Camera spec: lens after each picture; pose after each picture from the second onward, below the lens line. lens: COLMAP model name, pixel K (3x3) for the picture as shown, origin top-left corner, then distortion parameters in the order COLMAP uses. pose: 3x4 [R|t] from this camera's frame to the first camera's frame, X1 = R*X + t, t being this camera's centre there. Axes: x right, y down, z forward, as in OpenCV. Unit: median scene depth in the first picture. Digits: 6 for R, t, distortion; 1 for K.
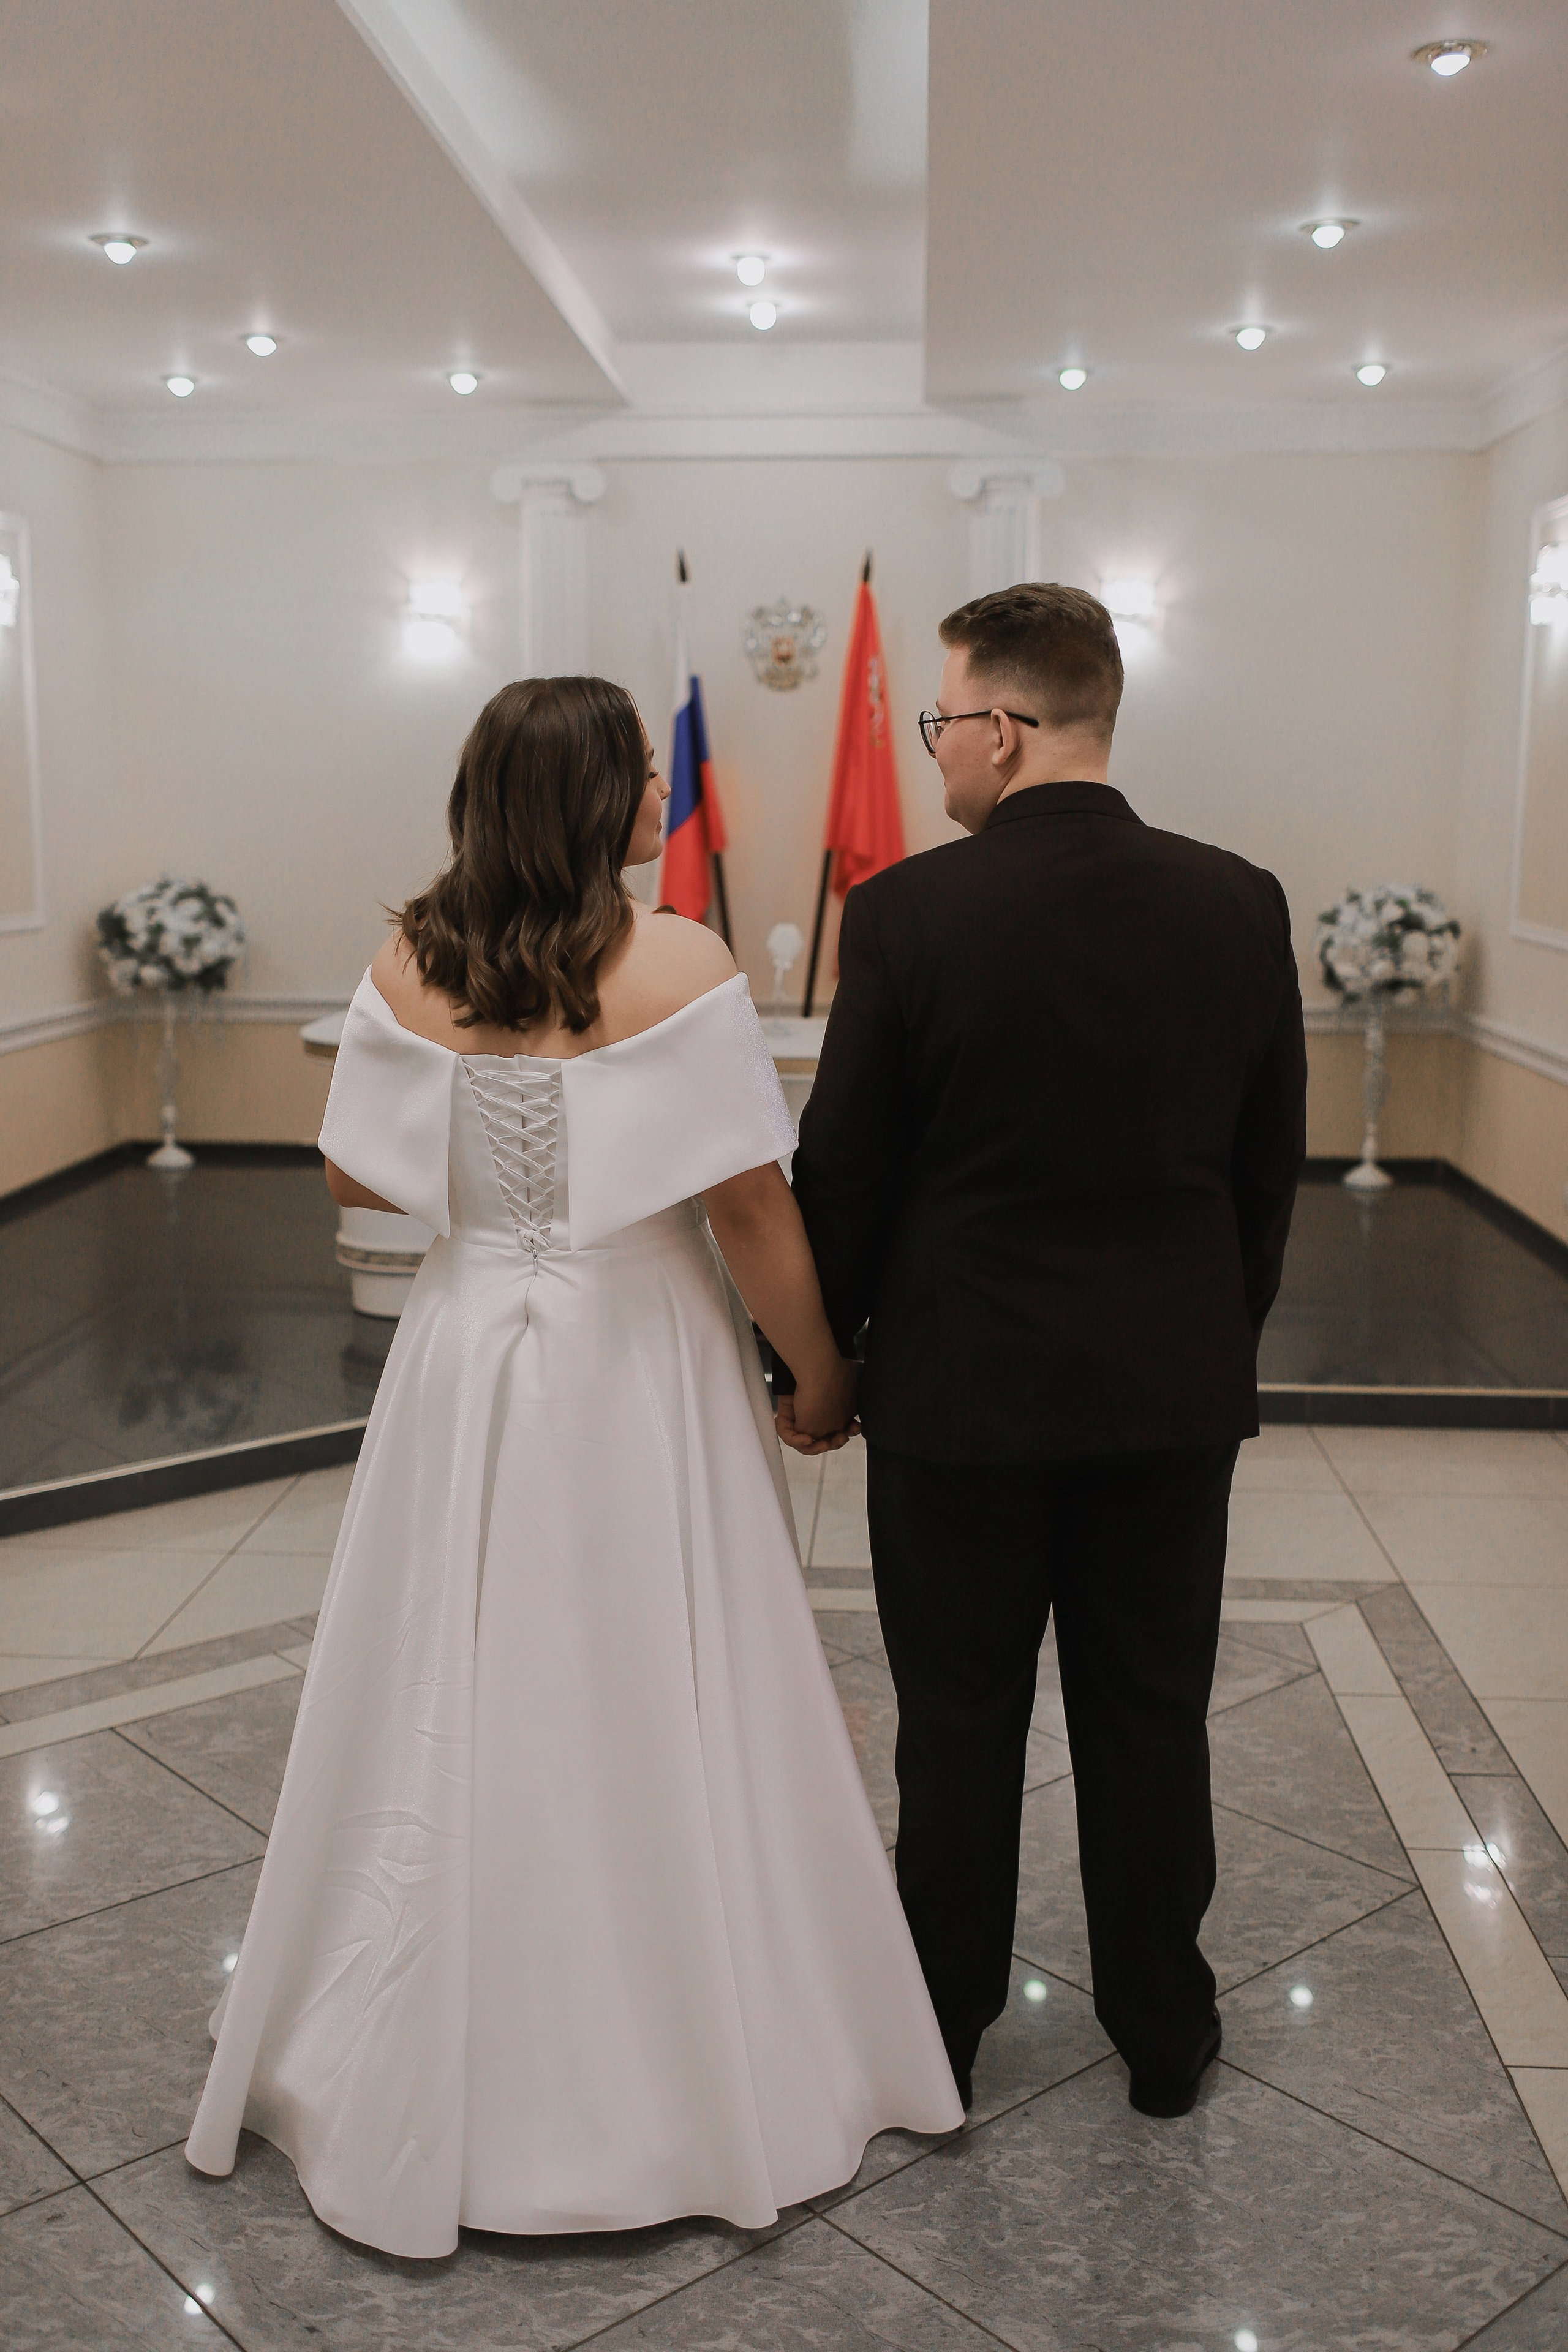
lens RADIAL K [[2341.9, 0, 784.0], [0, 2341.9, 1176.0], [0, 0, 1]] dist [-0.001693, -0.007670]
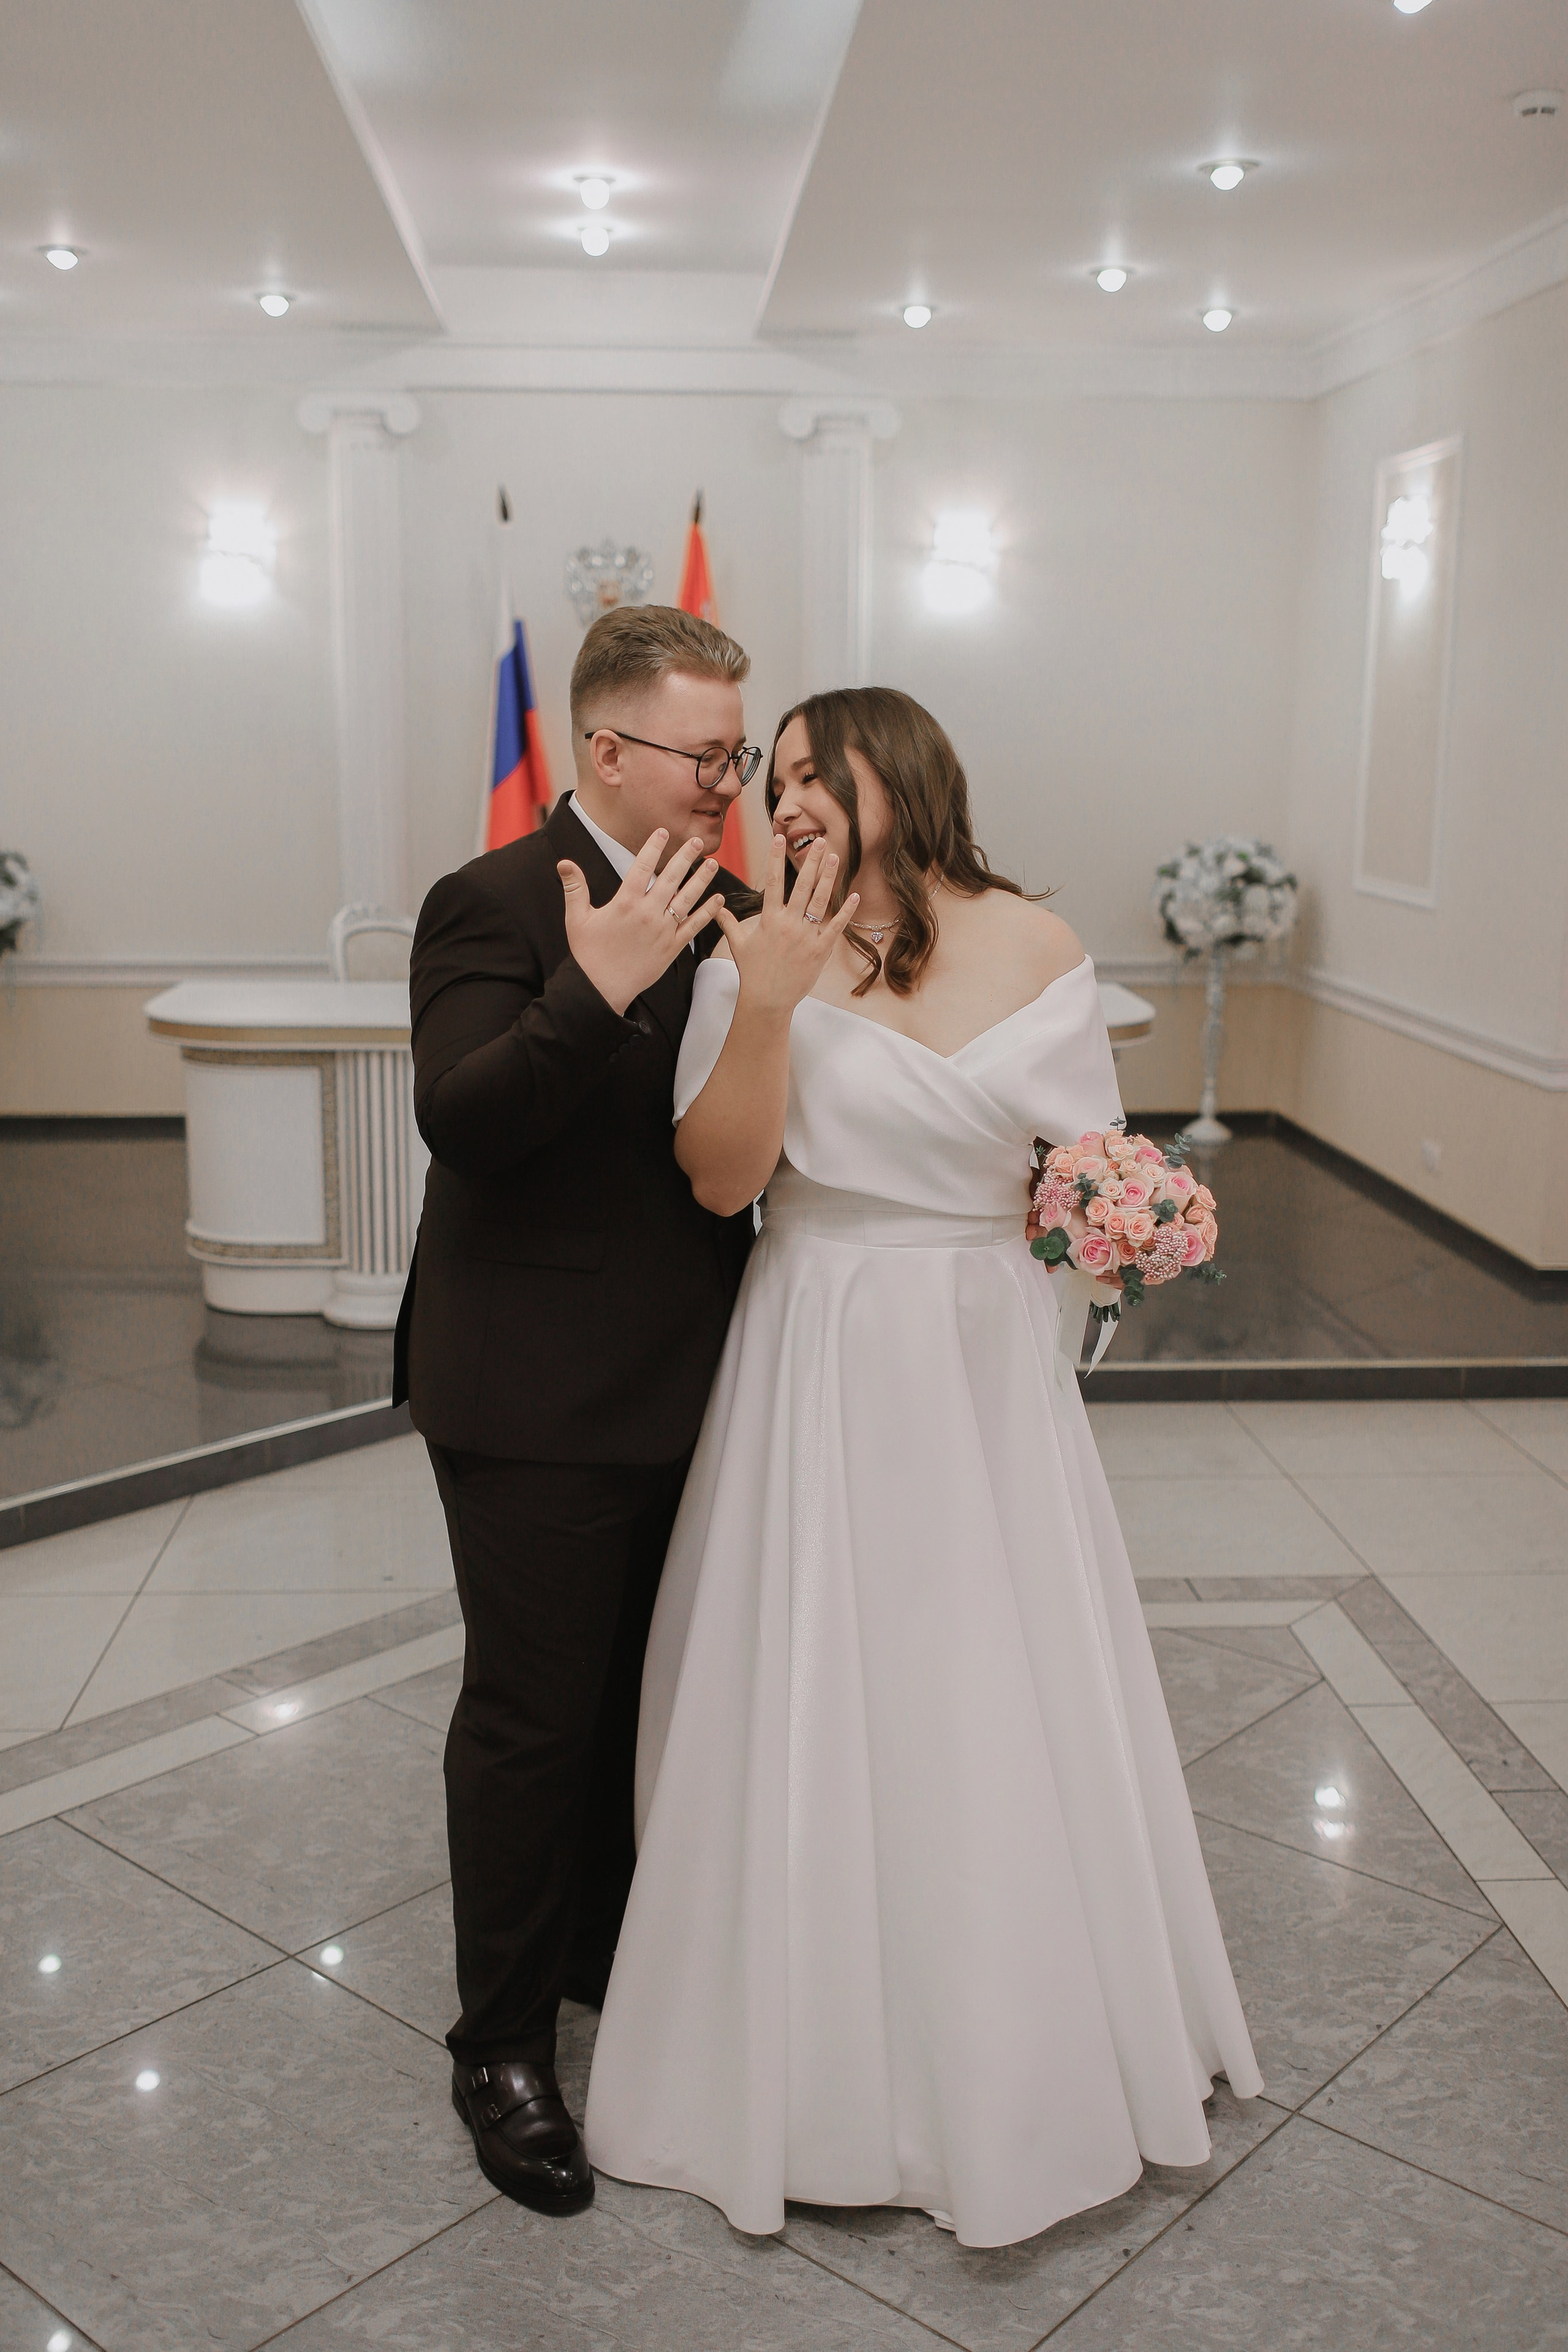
lens RADIAL K [[2319.5, 0, 784.0], [0, 2319.5, 1176.0], [0, 0, 1]] dist [-0.010242, 0.016816]
pose [[0.991971, -0.020912, 0.124725, -0.070431], [0.017007, 0.999334, 0.032293, -0.020536], [-0.125317, -0.029912, 0.991666, 0.054892]]
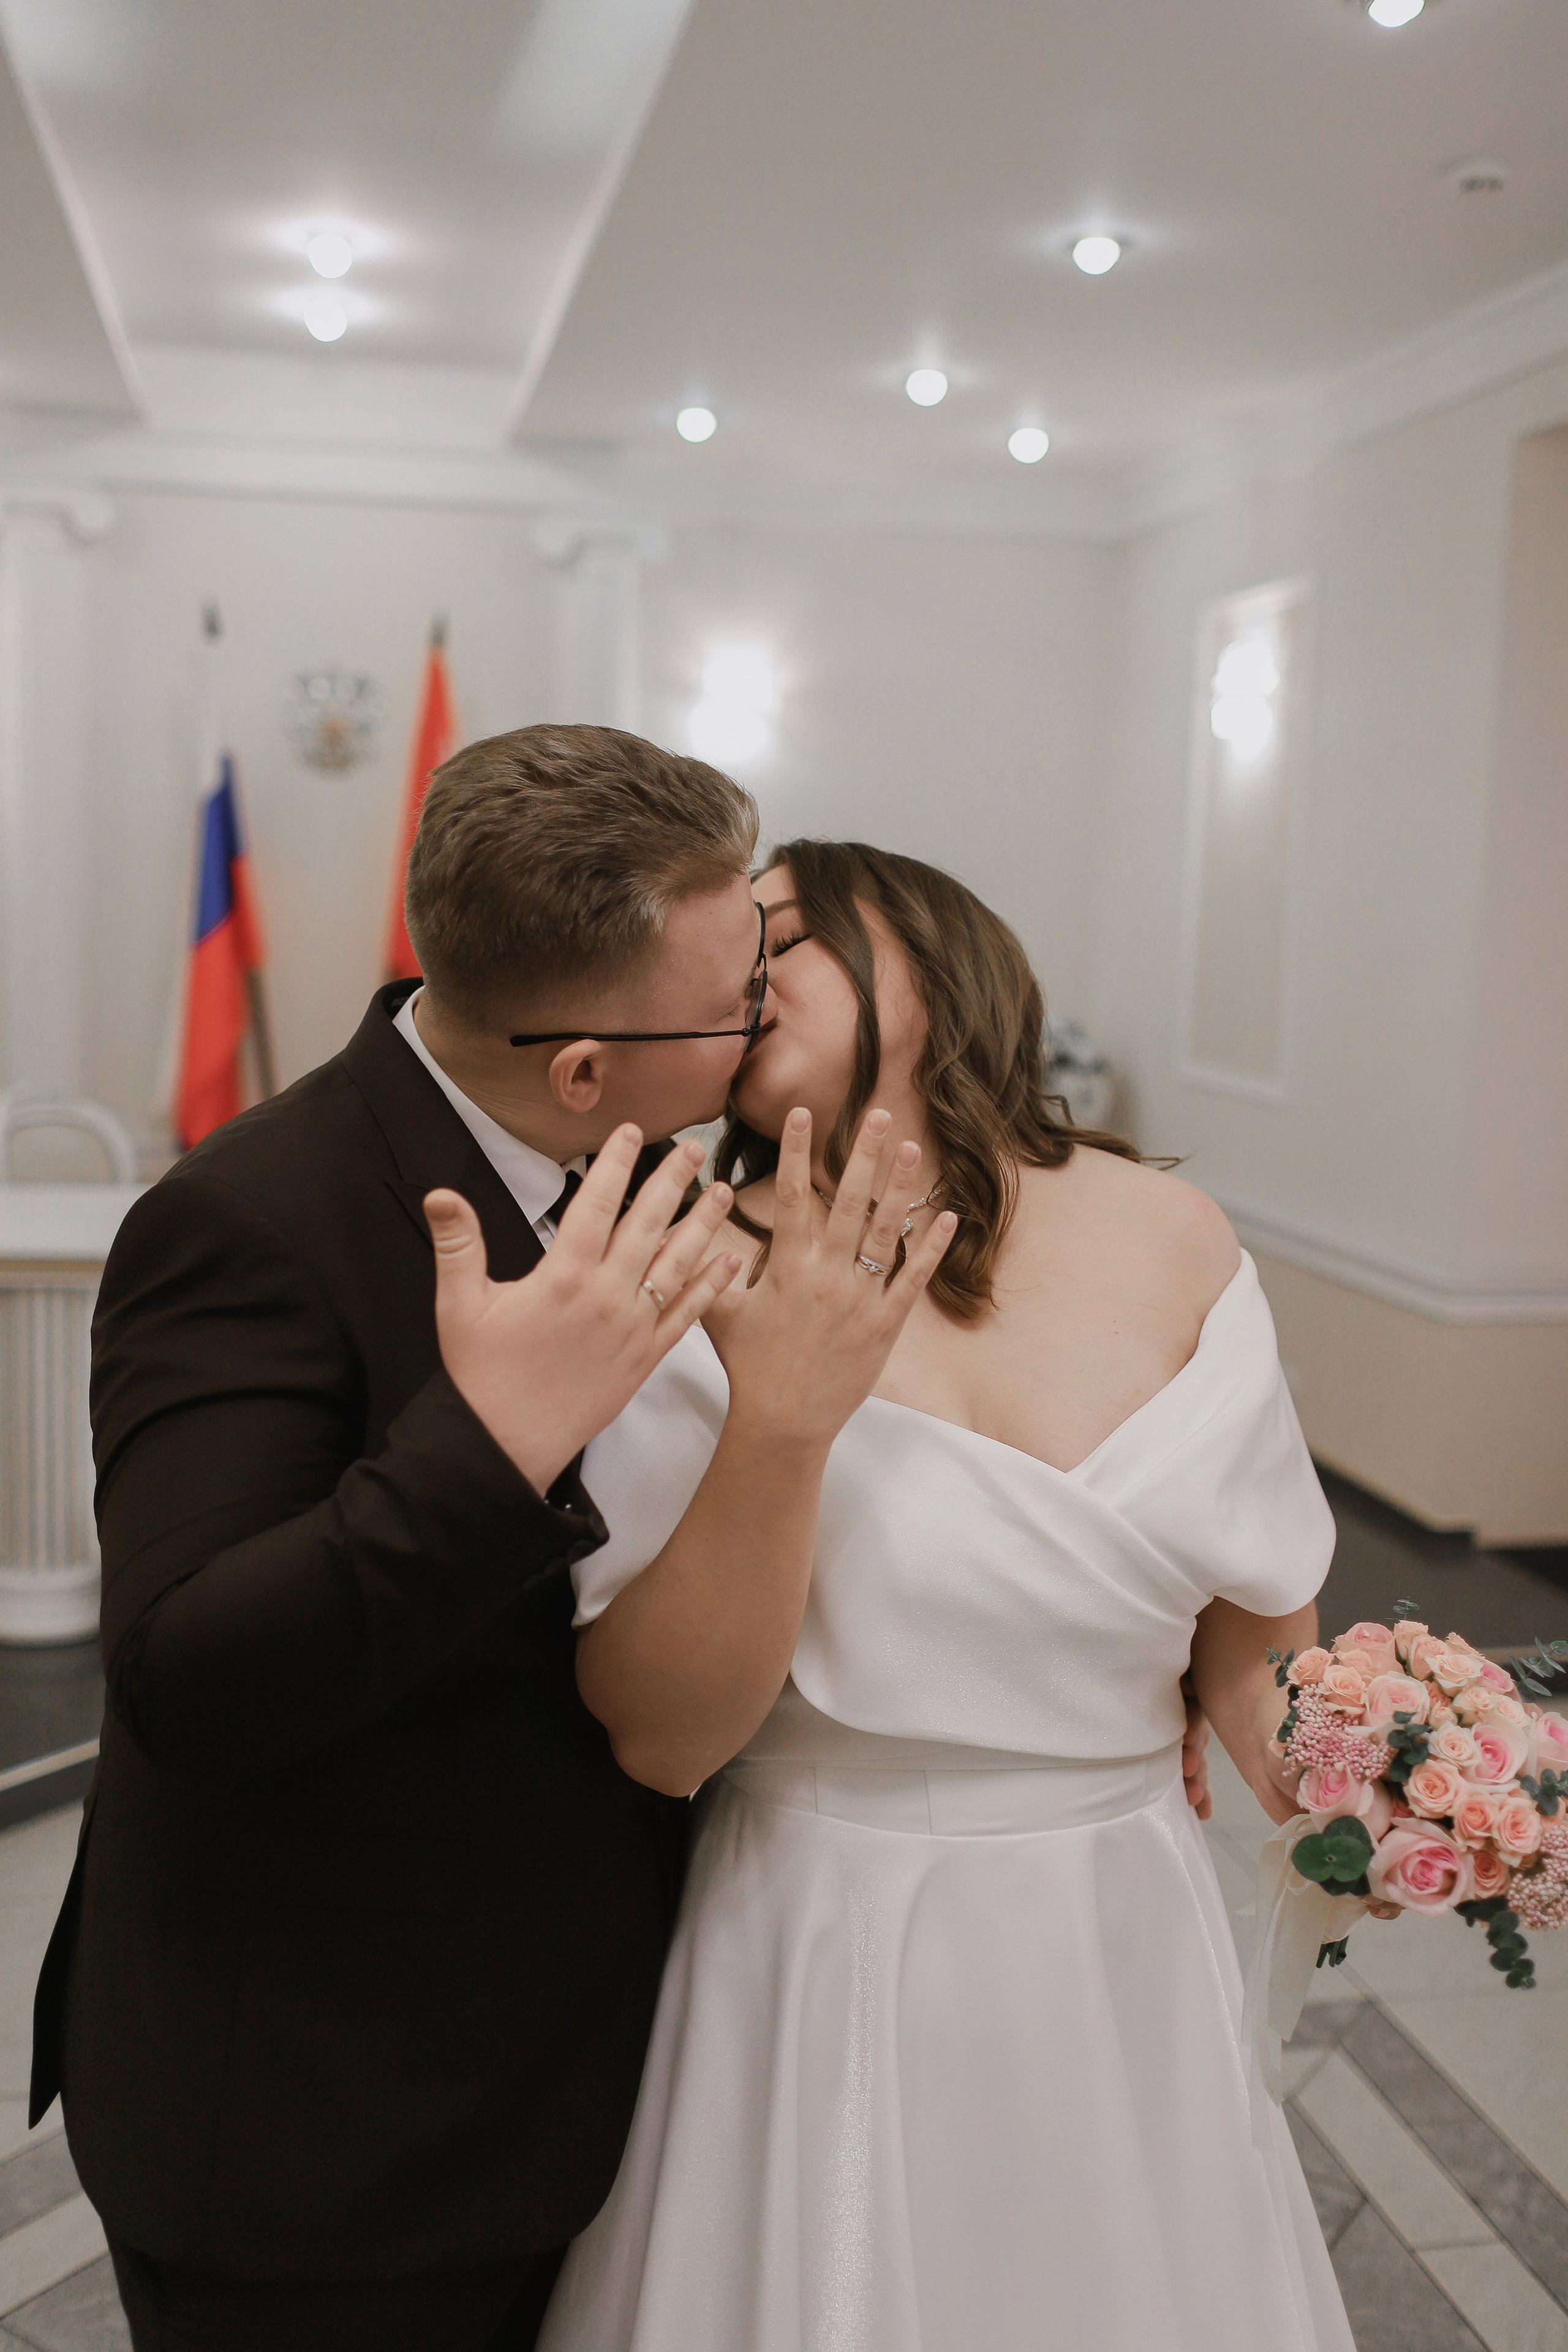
lens RADIAL K [[2285.8, 0, 782.3], [0, 2285.8, 1148.5], [0, 0, 1]] dist [0.012755, 0.012106]
pose [[0.966126, -0.006856, 0.257980, -0.076740], [0.017784, 0.999039, -0.040051, -0.052135], [-0.257458, 0.043283, 0.965320, 0.237434]]
